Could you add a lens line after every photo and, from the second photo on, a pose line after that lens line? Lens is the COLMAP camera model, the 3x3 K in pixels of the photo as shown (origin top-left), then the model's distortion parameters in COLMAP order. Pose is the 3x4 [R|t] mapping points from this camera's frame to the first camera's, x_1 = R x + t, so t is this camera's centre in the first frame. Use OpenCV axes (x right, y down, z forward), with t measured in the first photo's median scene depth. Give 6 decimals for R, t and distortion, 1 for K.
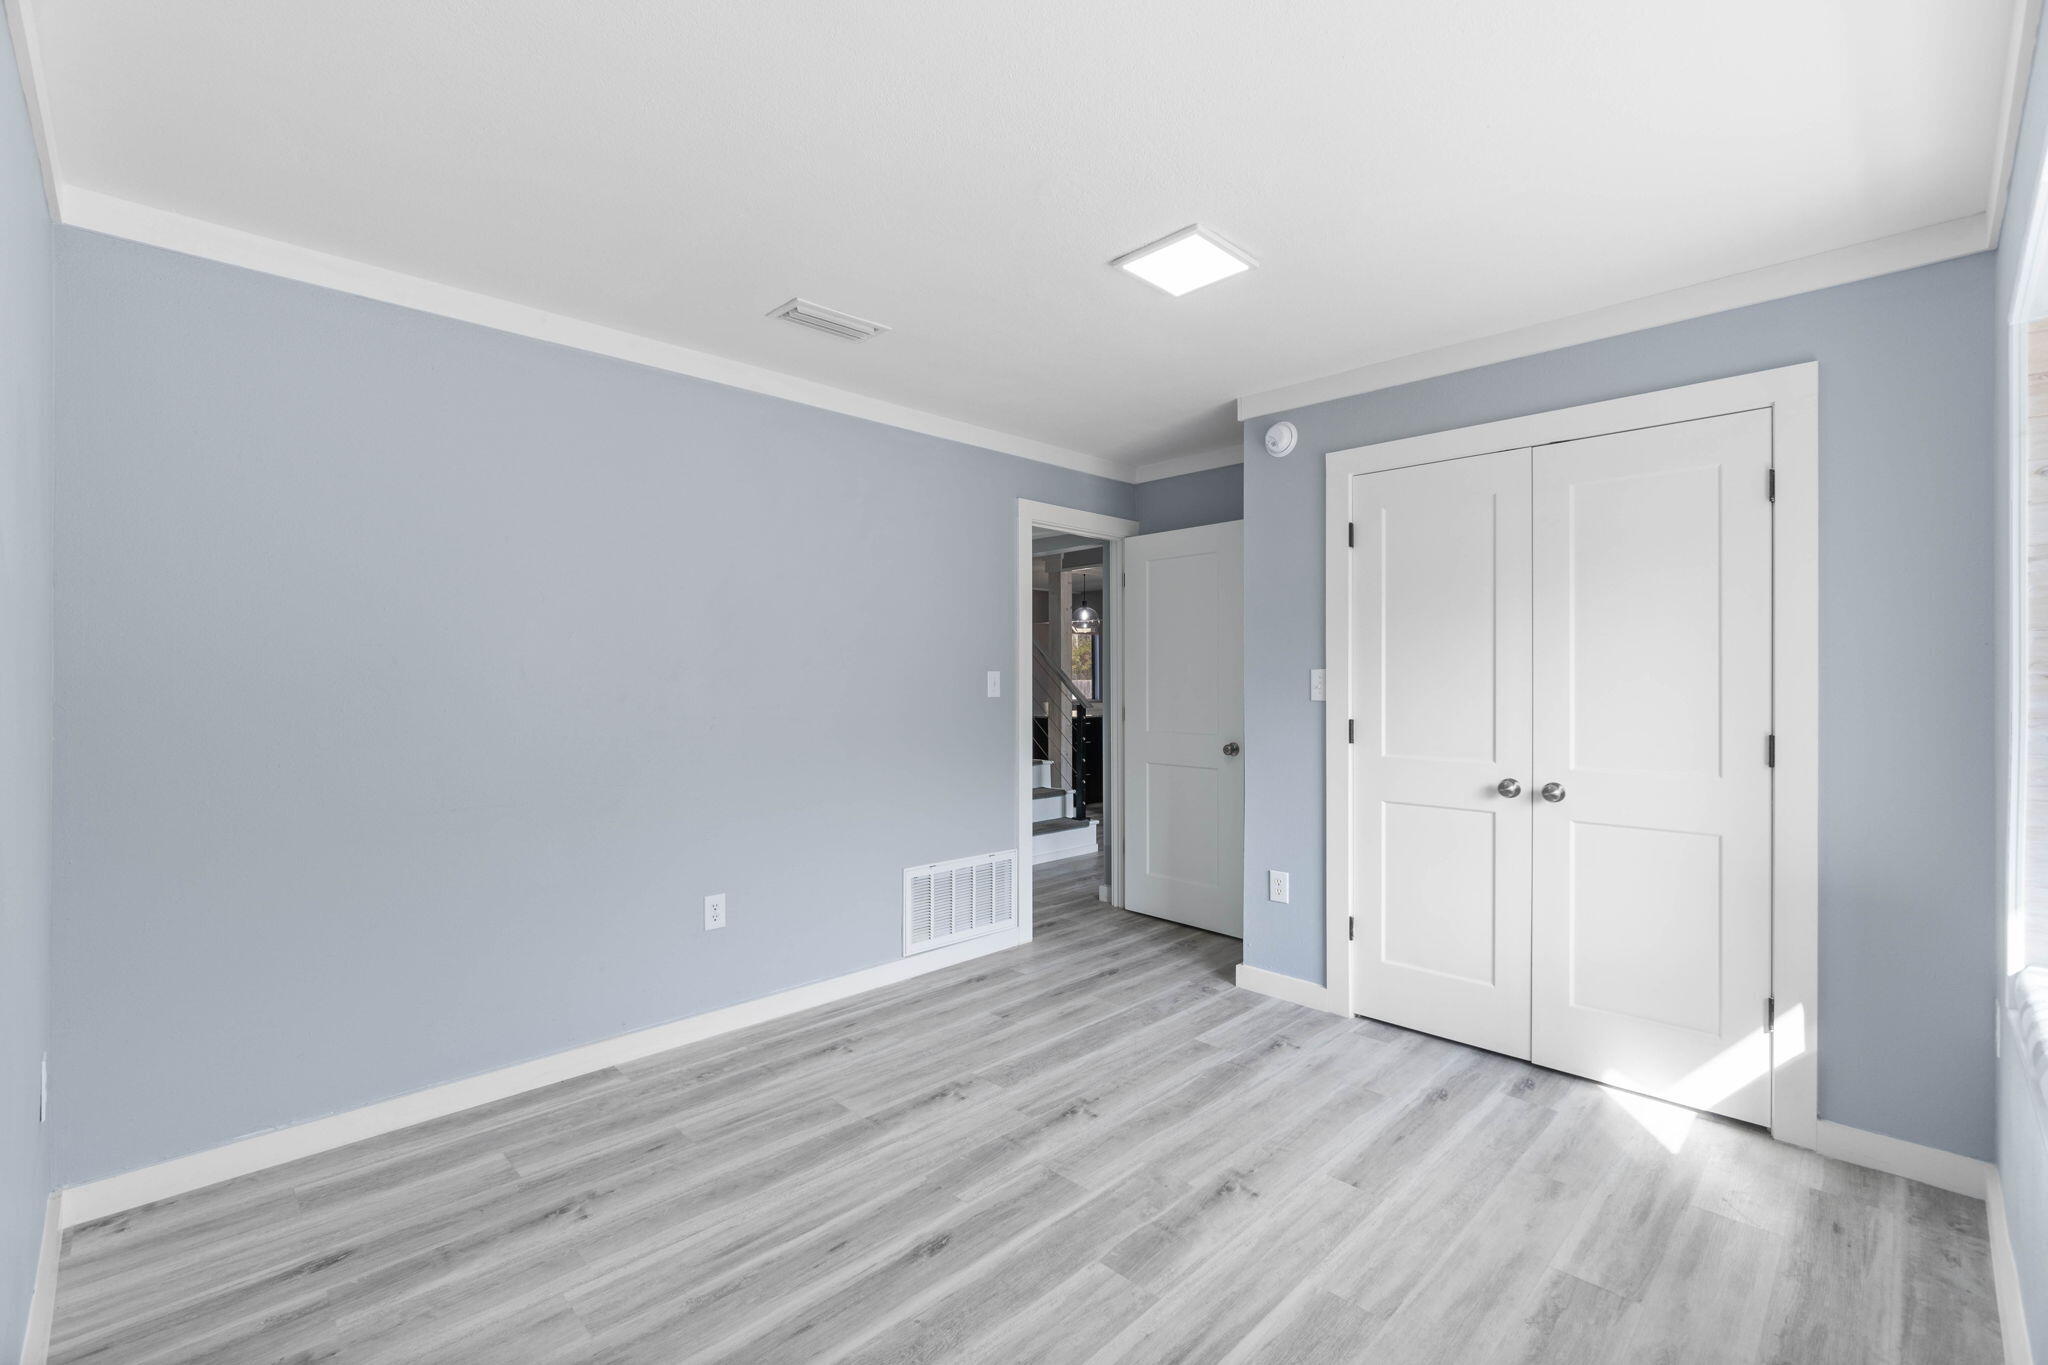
lens RADIAL K [[883.6, 0, 1024.0], [0, 883.6, 682.5], [0, 0, 1]] dist [-0.000893, -0.000125]
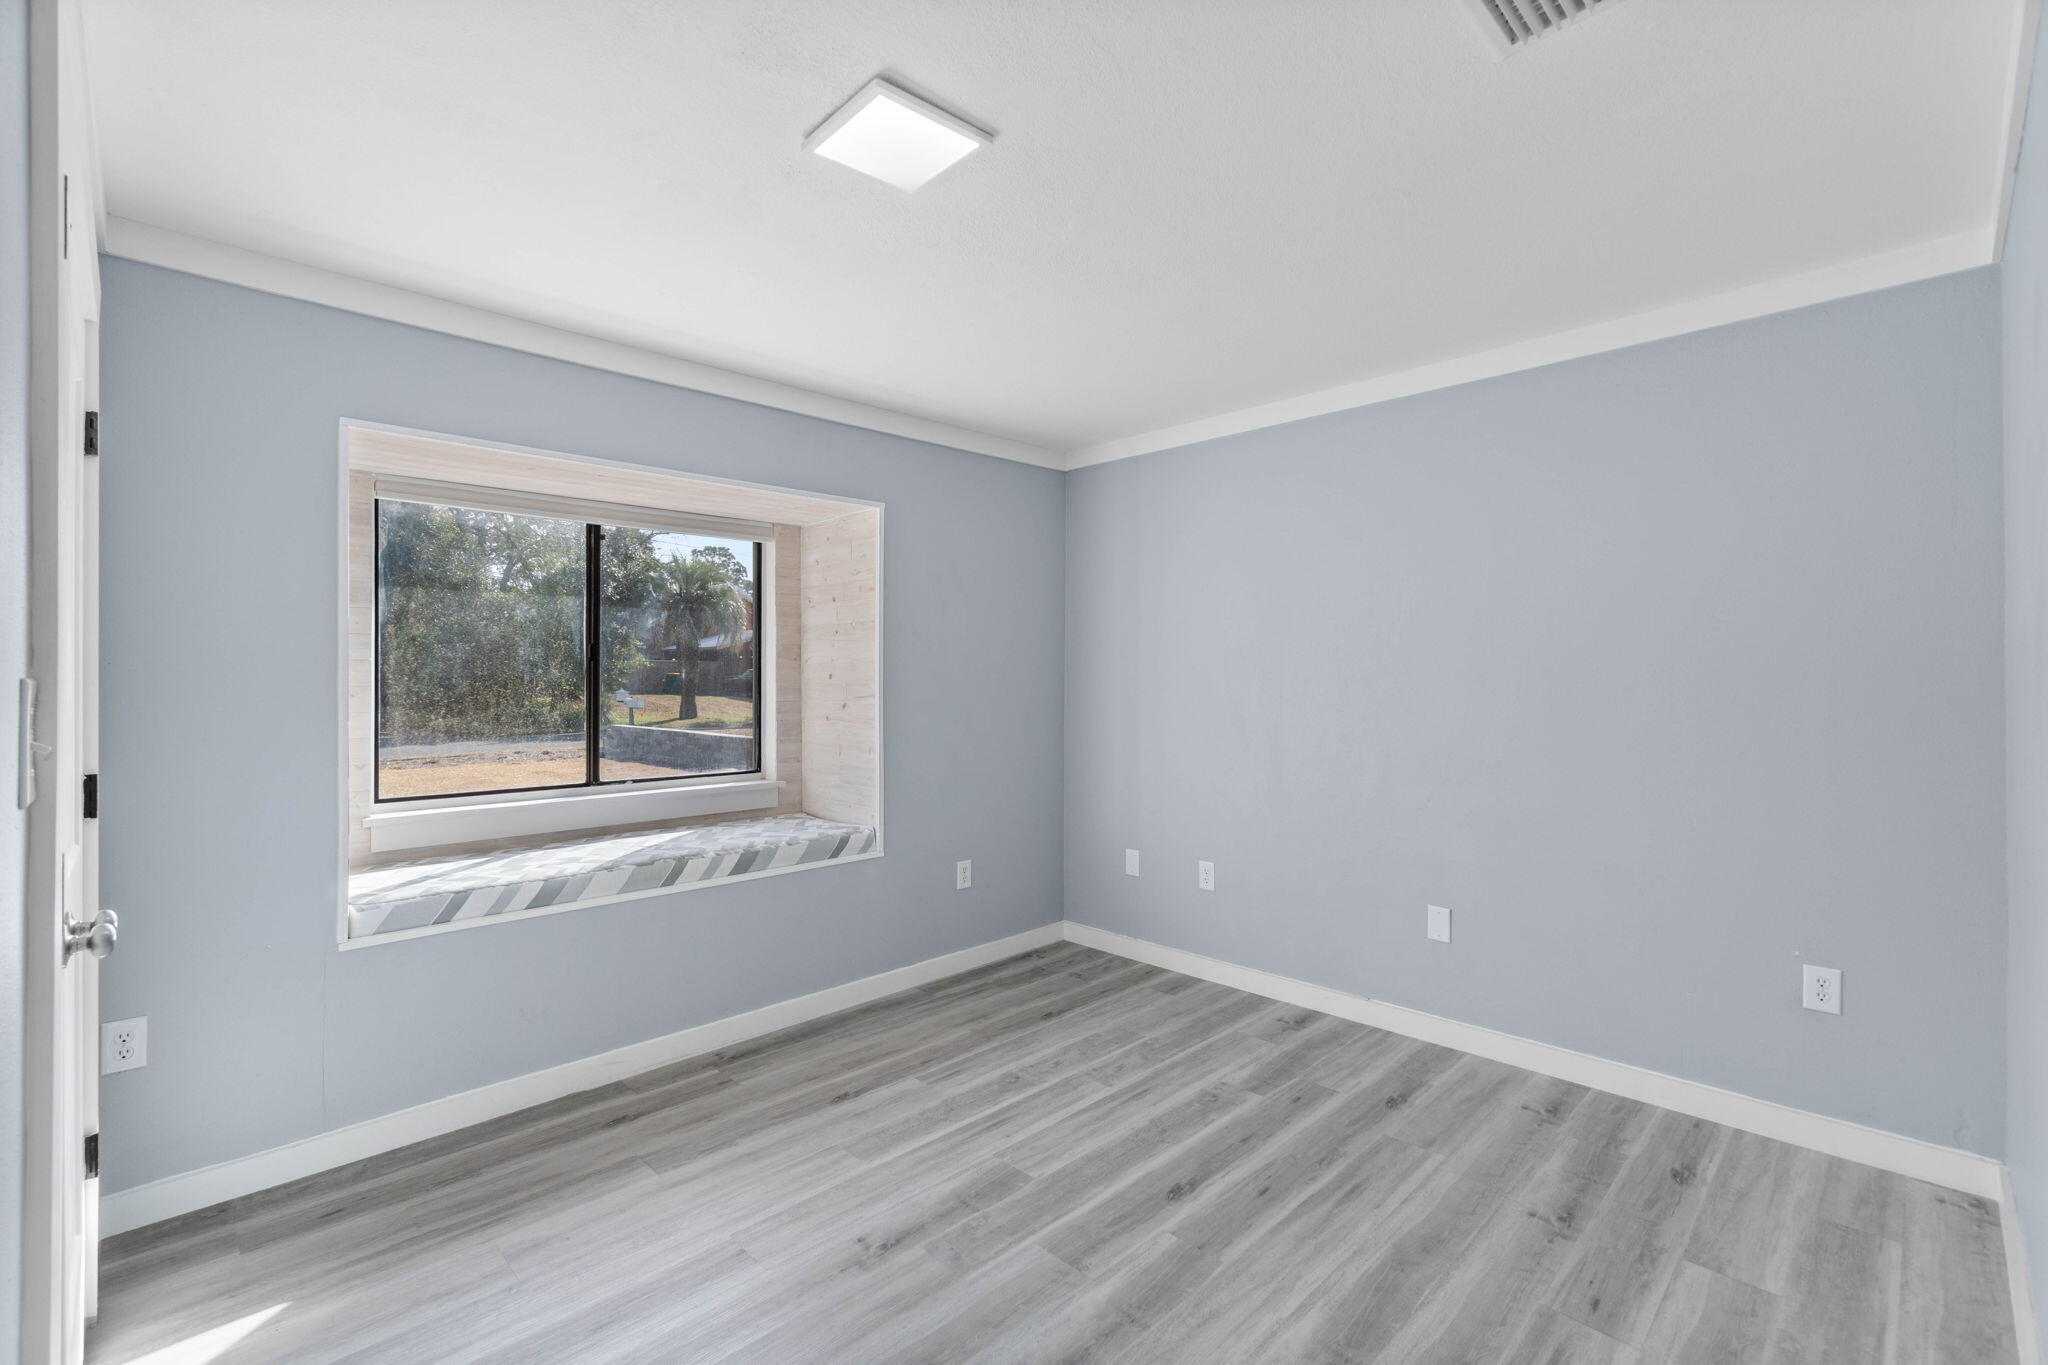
lens RADIAL K [[883.6, 0, 1024.0], [0, 883.6, 682.5], [0, 0, 1]] dist [-0.000893, -0.000125]
pose [[-0.999982, 0.002230, 0.005538, 0.083568], [0.002285, 0.999948, 0.009968, -0.024320], [-0.005516, 0.009981, -0.999935, 1.999095]]
